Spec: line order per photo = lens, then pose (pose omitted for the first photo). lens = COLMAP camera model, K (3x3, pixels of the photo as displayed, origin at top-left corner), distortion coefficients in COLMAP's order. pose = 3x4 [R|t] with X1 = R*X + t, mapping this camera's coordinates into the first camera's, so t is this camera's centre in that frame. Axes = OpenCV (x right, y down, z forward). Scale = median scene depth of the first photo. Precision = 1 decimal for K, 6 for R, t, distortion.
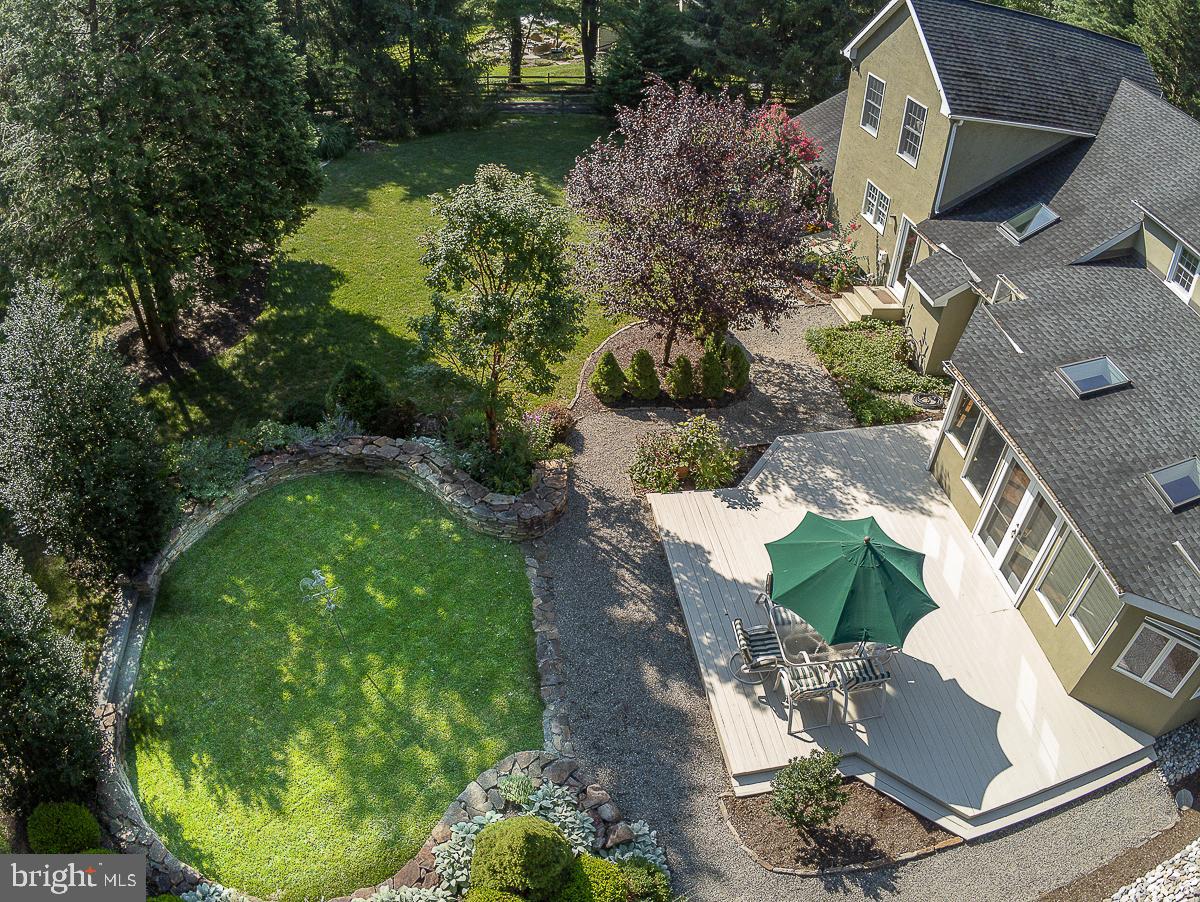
lens RADIAL K [[817.3, 0, 602.6], [0, 817.3, 450.7], [0, 0, 1]] dist [-0.258658, 0.039315]
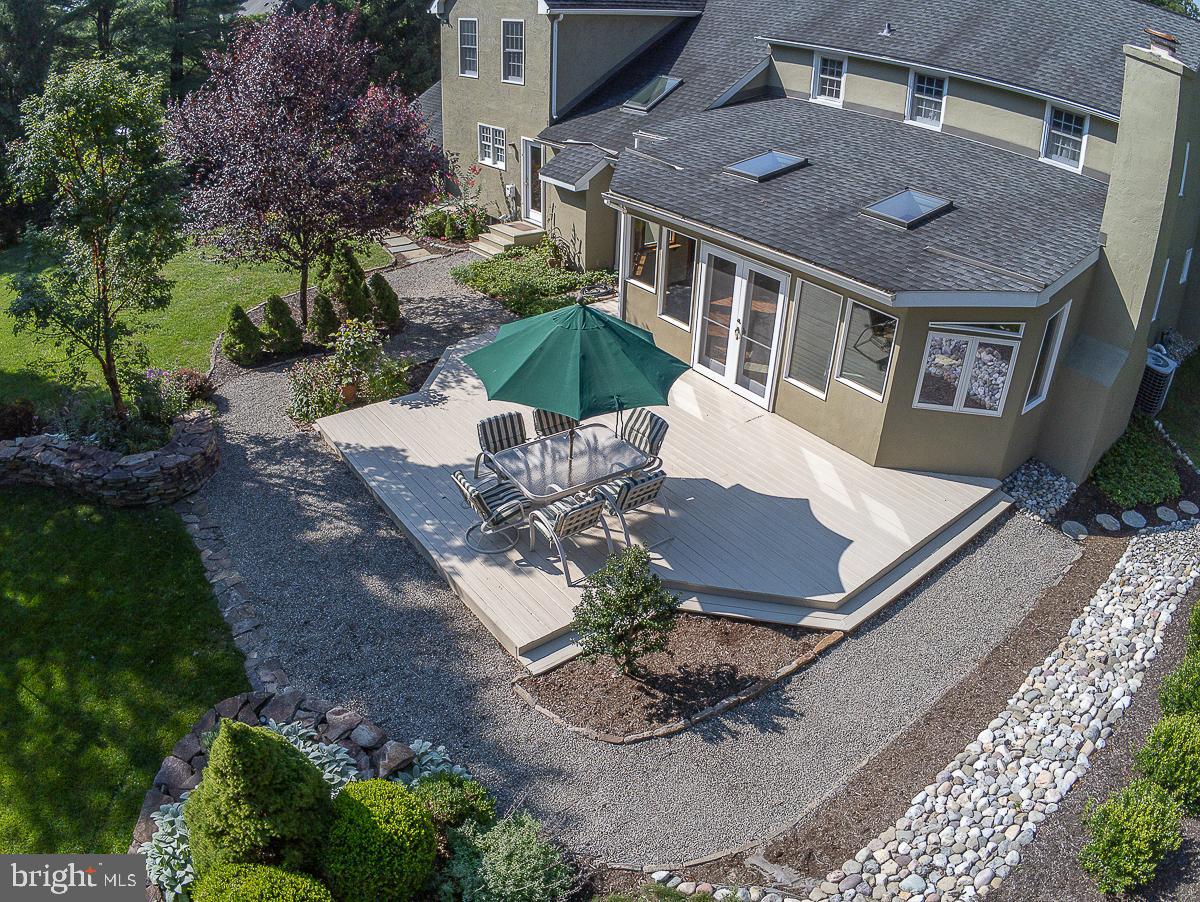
lens RADIAL K [[817.3, 0, 602.6], [0, 817.3, 450.7], [0, 0, 1]] dist [-0.258658, 0.039315]
pose [[0.883365, -0.249561, 0.396718, -0.010243], [0.301282, 0.950754, -0.072774, 0.234953], [-0.359020, 0.183810, 0.915051, 0.185338]]
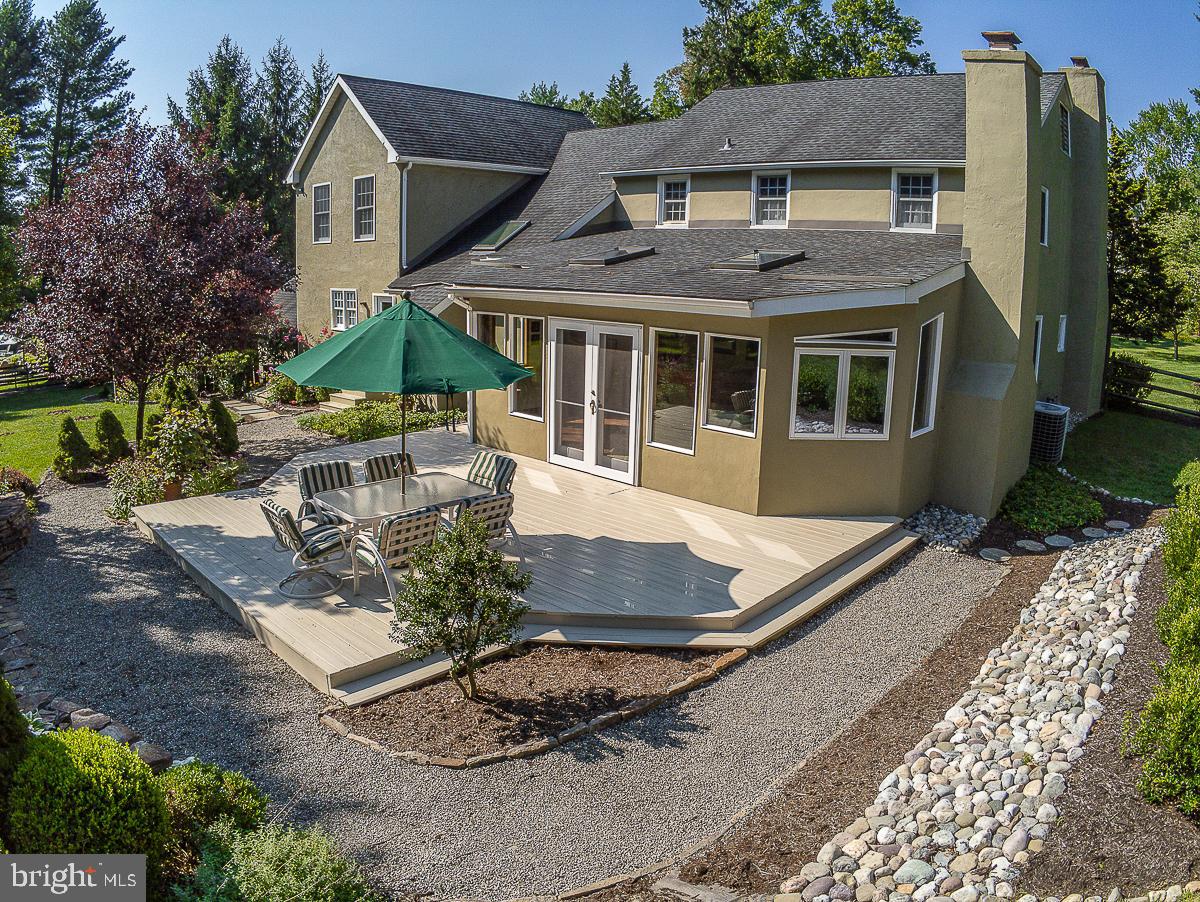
lens RADIAL K [[817.3, 0, 602.6], [0, 817.3, 450.7], [0, 0, 1]] dist [-0.258658, 0.039315]
pose [[0.796282, -0.150591, 0.585882, 0.017452], [0.392927, 0.865145, -0.311662, 0.387915], [-0.459939, 0.478379, 0.748070, 0.309120]]
